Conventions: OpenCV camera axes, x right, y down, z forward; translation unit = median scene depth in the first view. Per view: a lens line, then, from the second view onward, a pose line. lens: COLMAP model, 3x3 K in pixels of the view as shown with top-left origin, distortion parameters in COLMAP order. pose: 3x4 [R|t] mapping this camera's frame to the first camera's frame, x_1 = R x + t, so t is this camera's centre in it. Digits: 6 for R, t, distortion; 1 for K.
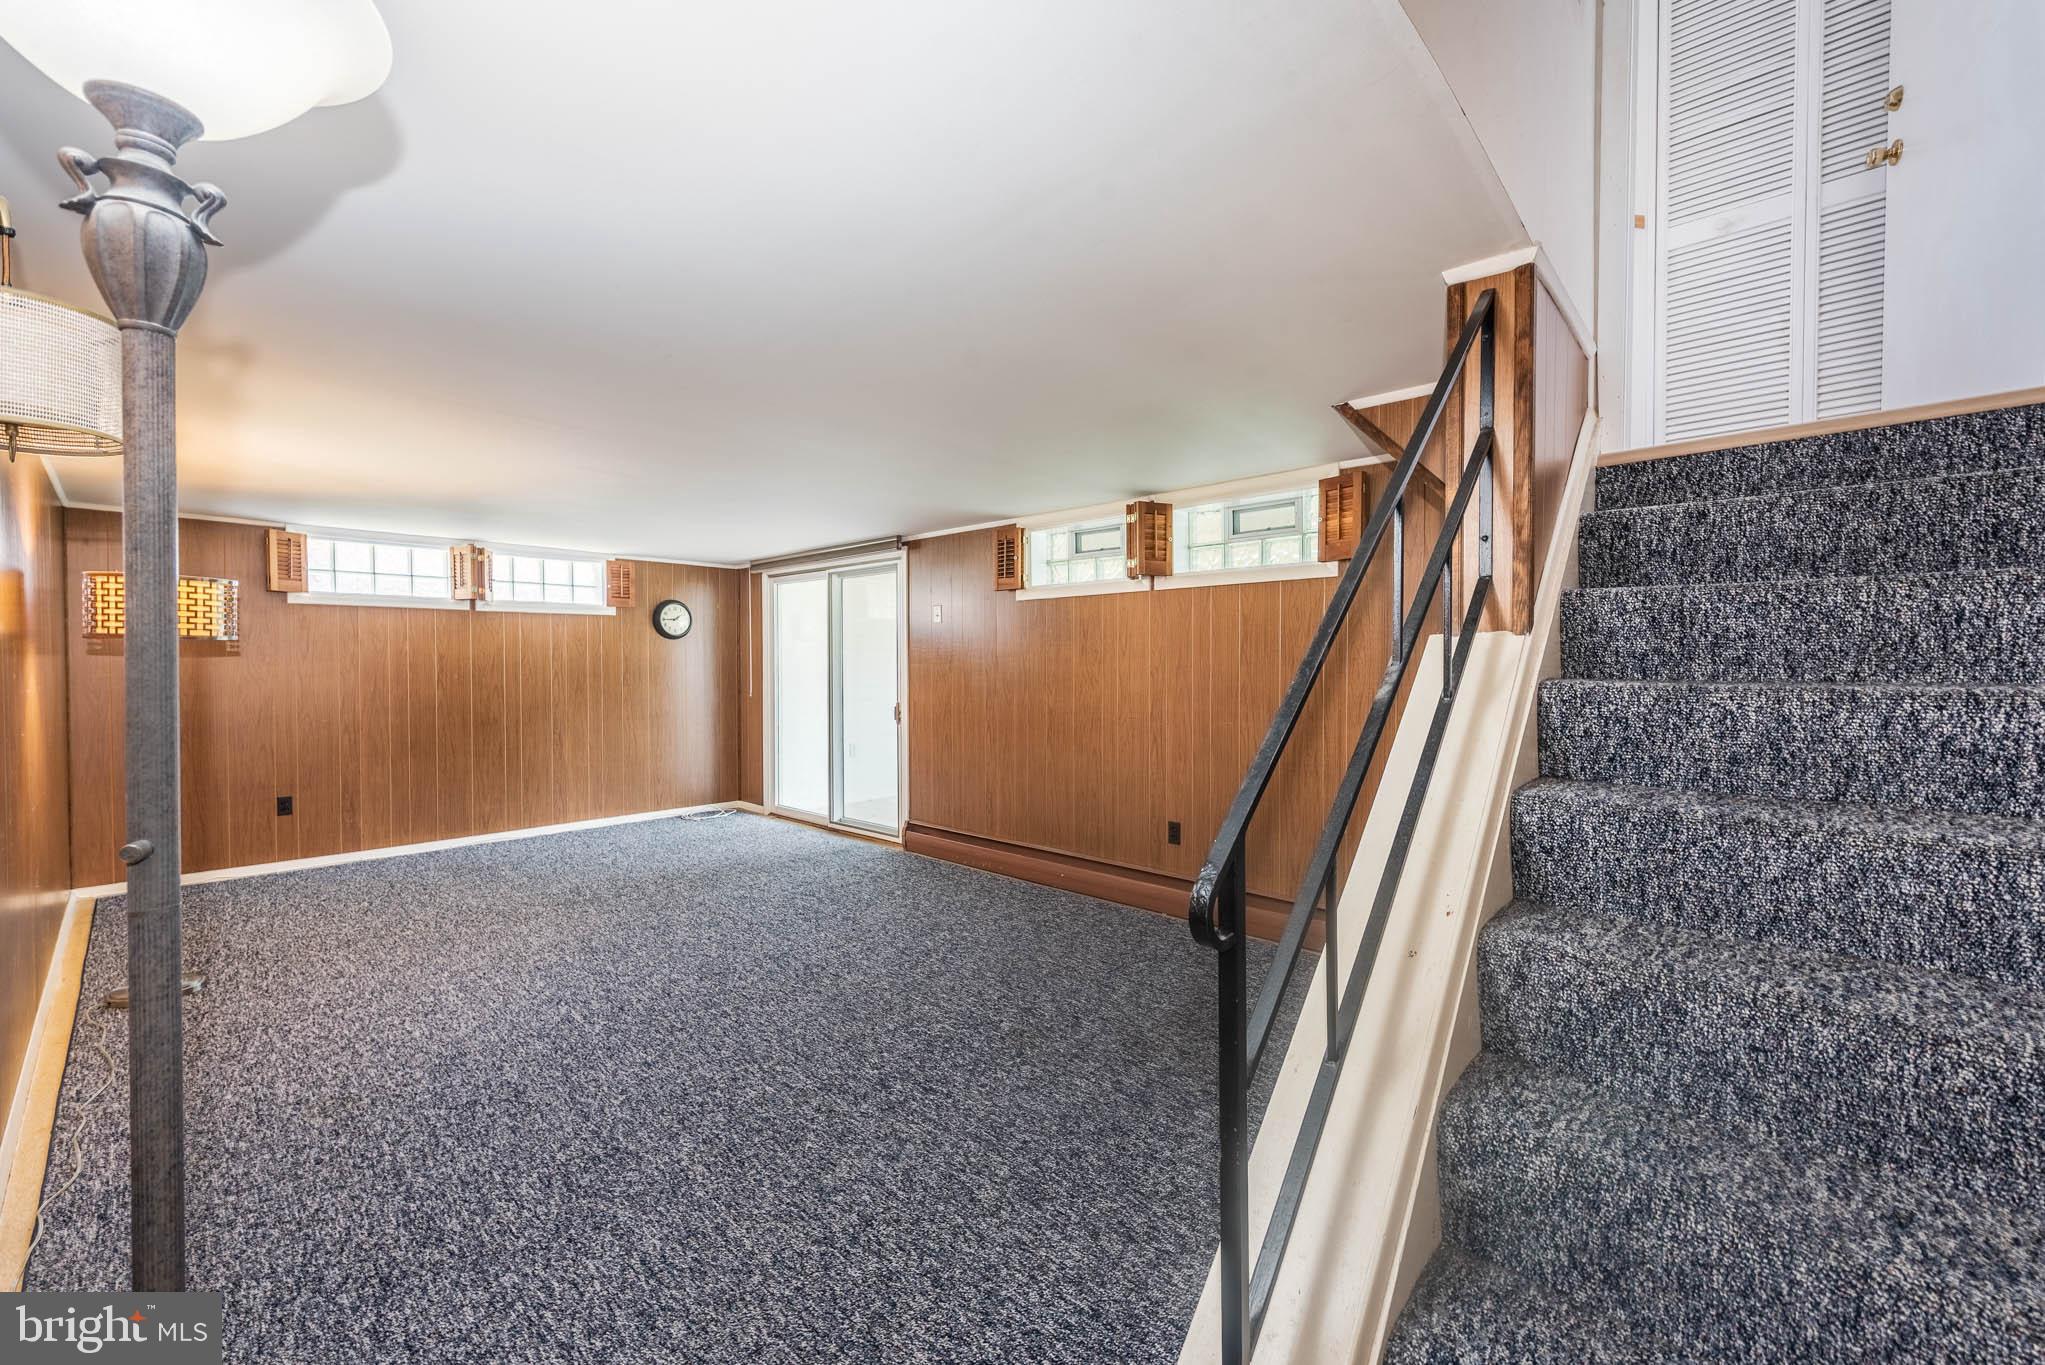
lens RADIAL K [[810.7, 0, 1009.7], [0, 810.7, 682.6], [0, 0, 1]] dist [0.001119, -0.000141]
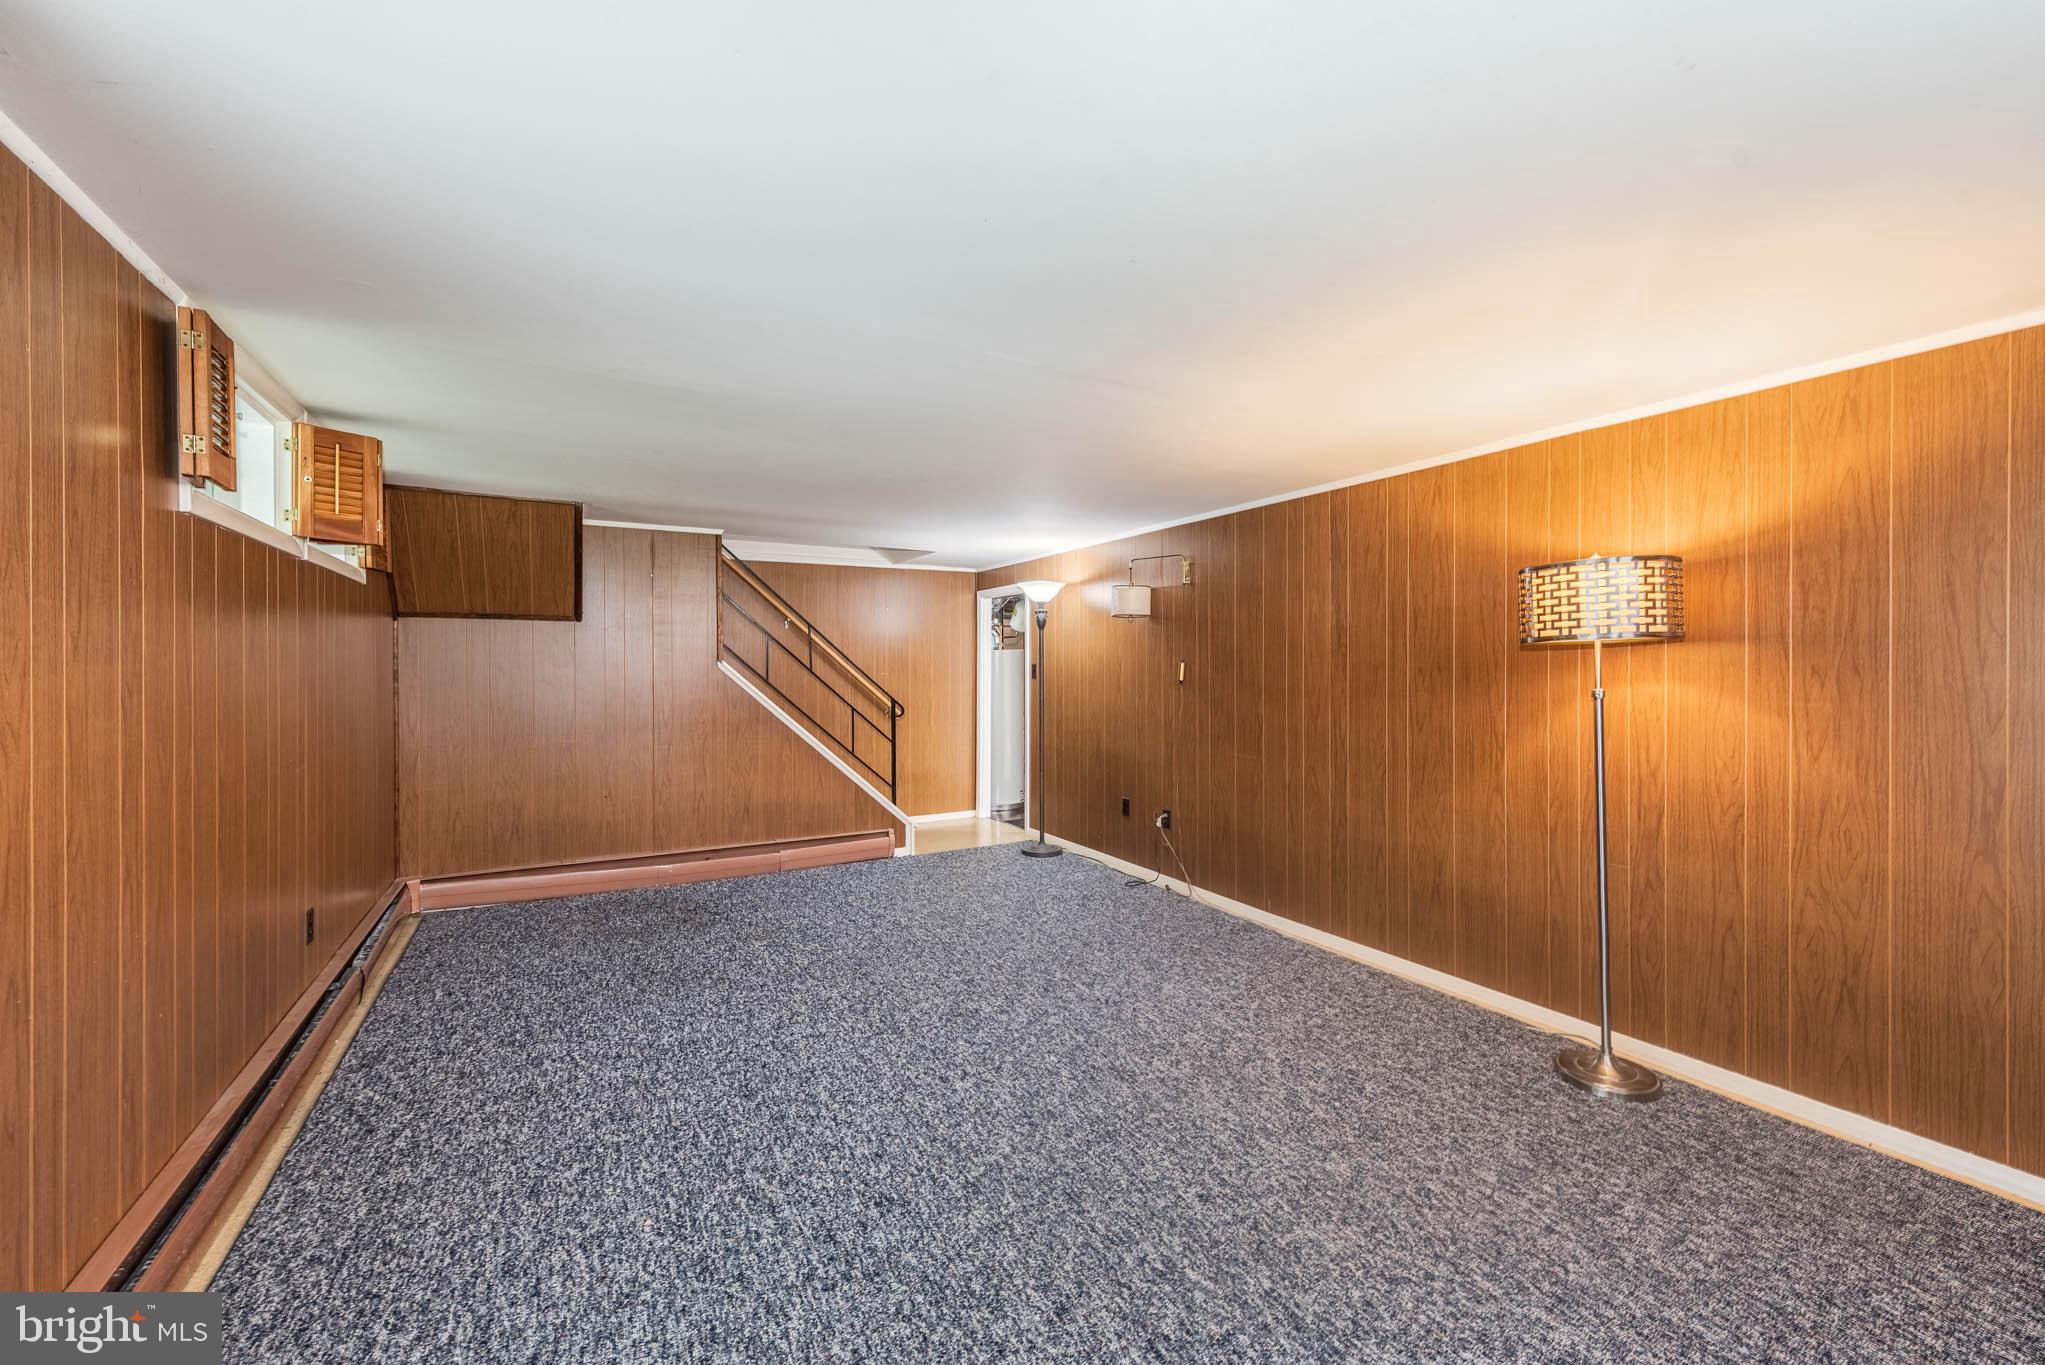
lens RADIAL K [[816.6, 0, 1018.5], [0, 816.6, 660.8], [0, 0, 1]] dist [0.011825, -0.000734]
pose [[-0.949707, 0.003063, 0.313125, -0.576655], [0.008752, 0.999821, 0.016763, -0.040112], [-0.313018, 0.018661, -0.949564, 1.494448]]
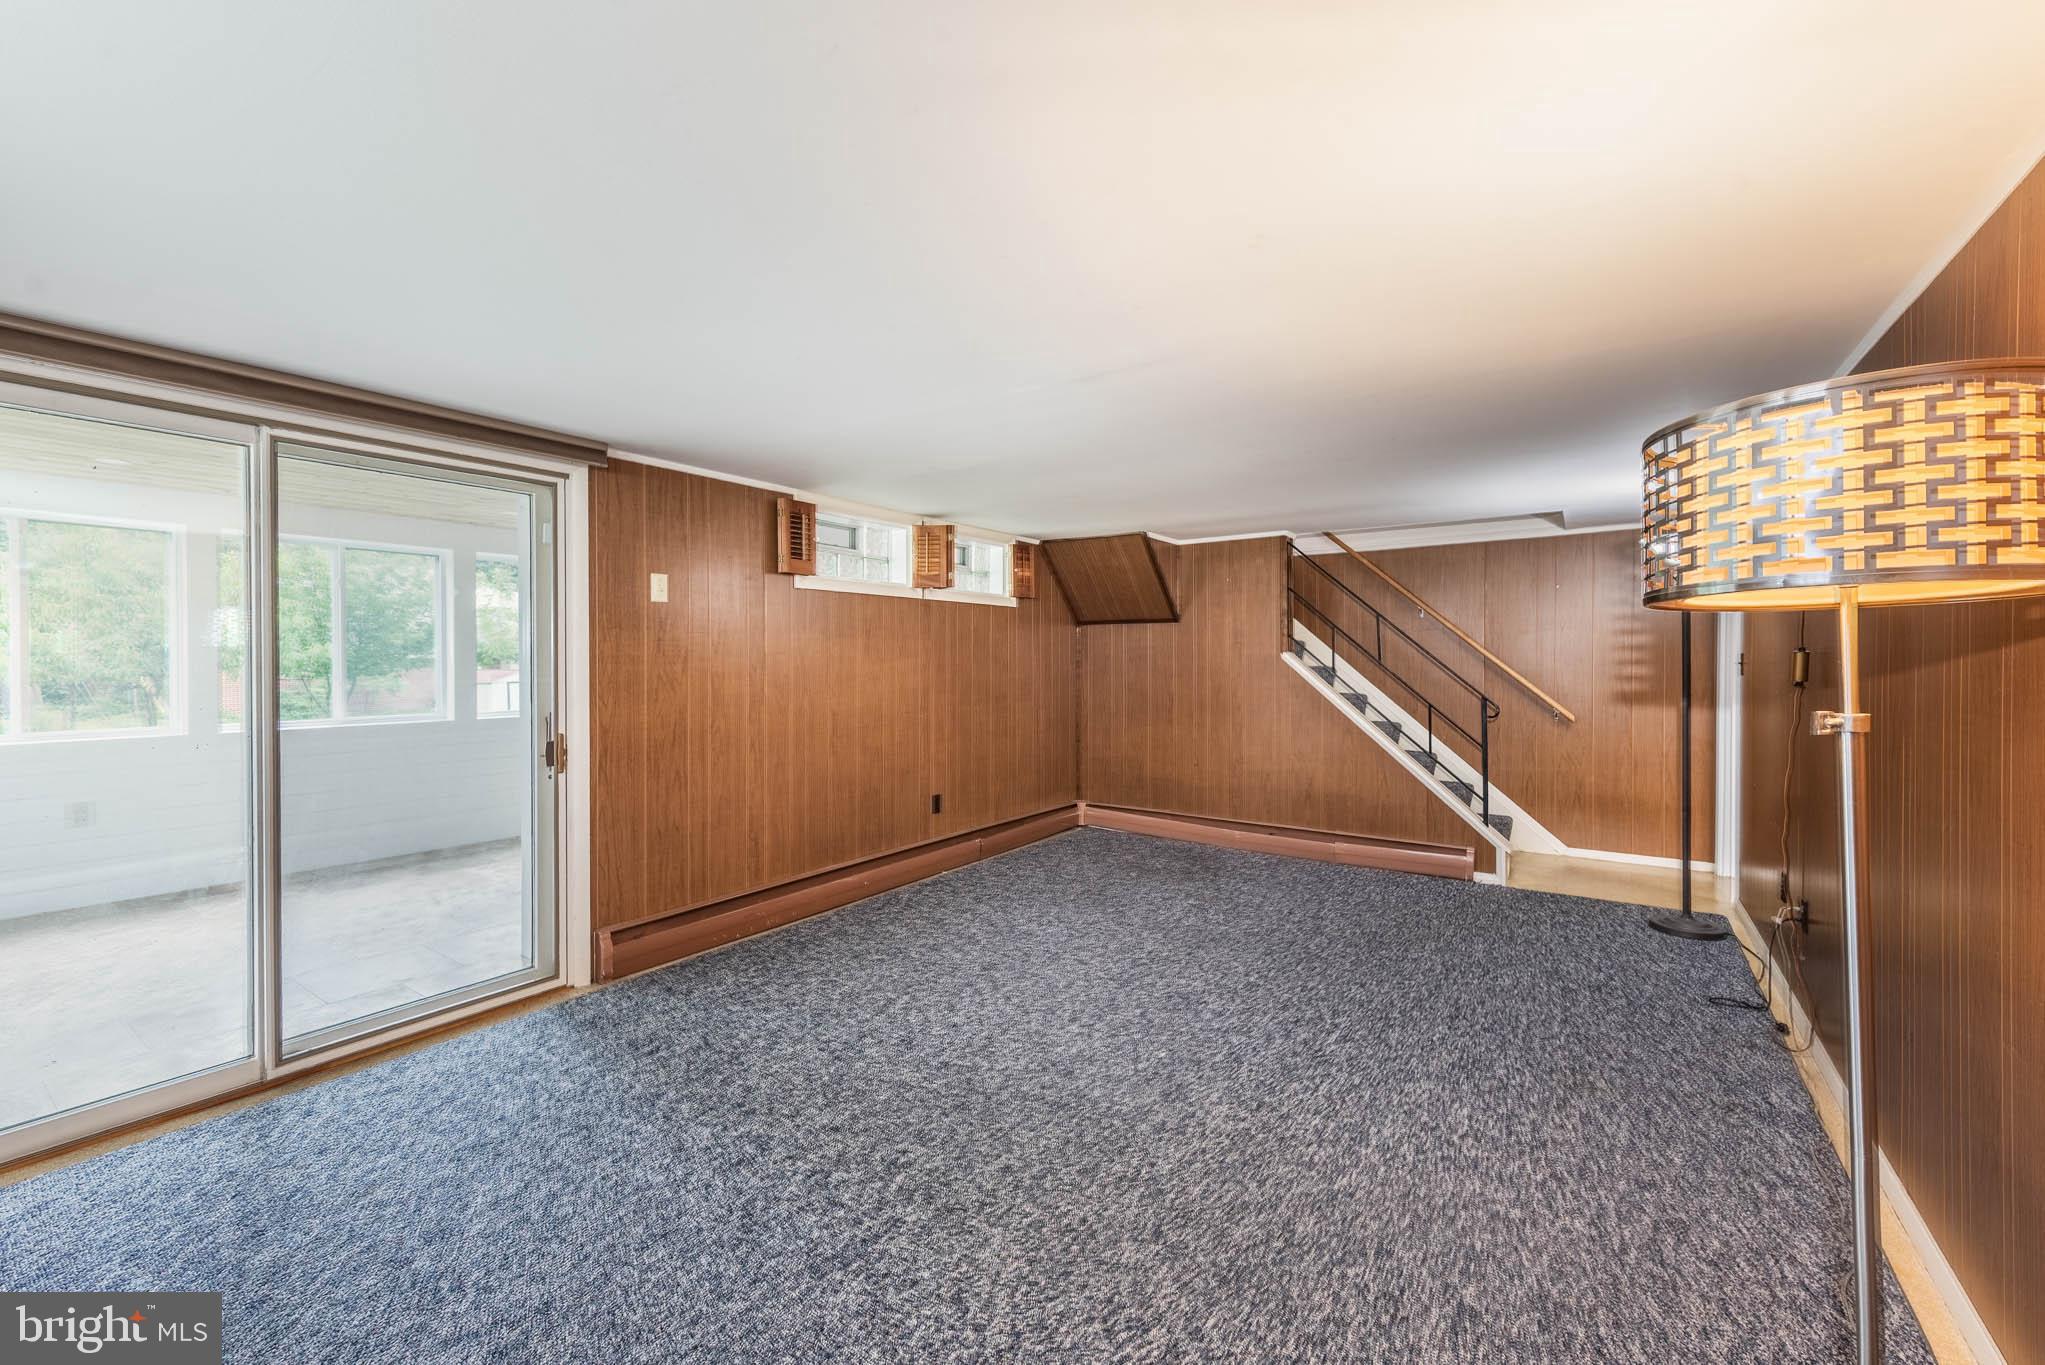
lens RADIAL K [[816.6, 0, 1018.5], [0, 816.6, 660.8], [0, 0, 1]] dist [0.011825, -0.000734]
pose [[-0.130269, -0.001823, 0.991477, -1.025561], [0.025406, 0.999664, 0.005176, -0.028626], [-0.991153, 0.025864, -0.130179, 1.057741]]
